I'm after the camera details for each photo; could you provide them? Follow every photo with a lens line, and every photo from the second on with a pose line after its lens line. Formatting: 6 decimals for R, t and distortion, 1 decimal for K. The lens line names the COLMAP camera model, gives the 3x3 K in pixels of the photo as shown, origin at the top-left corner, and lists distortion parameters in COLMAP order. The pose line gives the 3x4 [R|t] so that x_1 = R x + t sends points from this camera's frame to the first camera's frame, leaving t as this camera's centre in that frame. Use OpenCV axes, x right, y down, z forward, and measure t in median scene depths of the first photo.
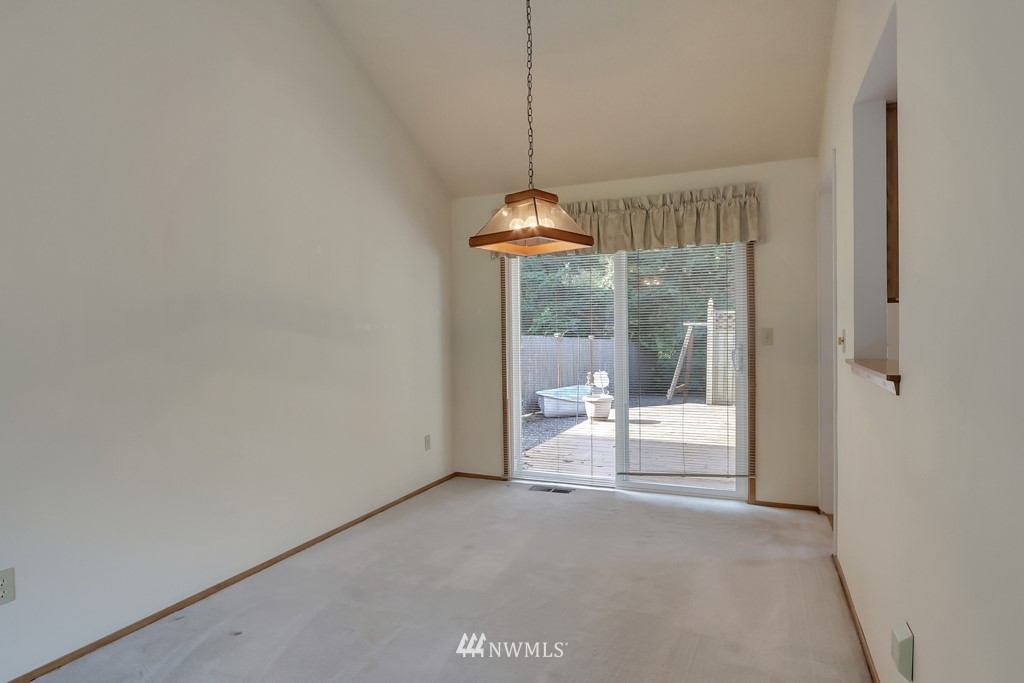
lens RADIAL K [[578.1, 0, 515.2], [0, 578.1, 344.9], [0, 0, 1]] dist [-0.016375, -0.000030]
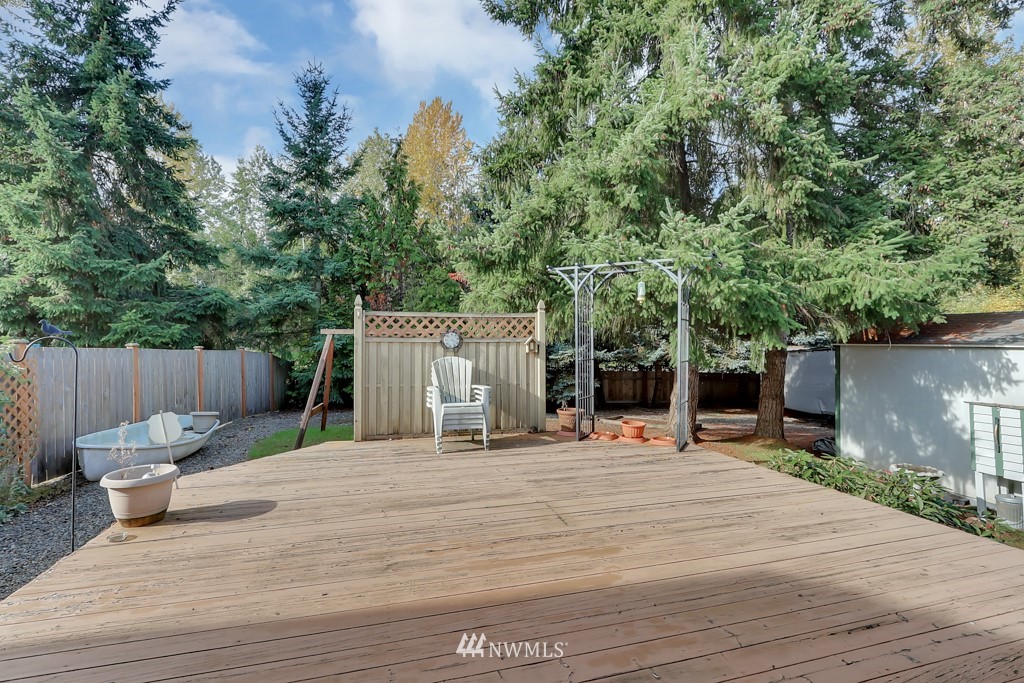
lens RADIAL K [[474.2, 0, 509.5], [0, 474.2, 342.5], [0, 0, 1]] dist [-0.011711, 0.000560]
pose [[0.790987, -0.006251, 0.611801, 0.068591], [0.017400, 0.999773, -0.012281, -0.005484], [-0.611585, 0.020360, 0.790917, 0.227894]]
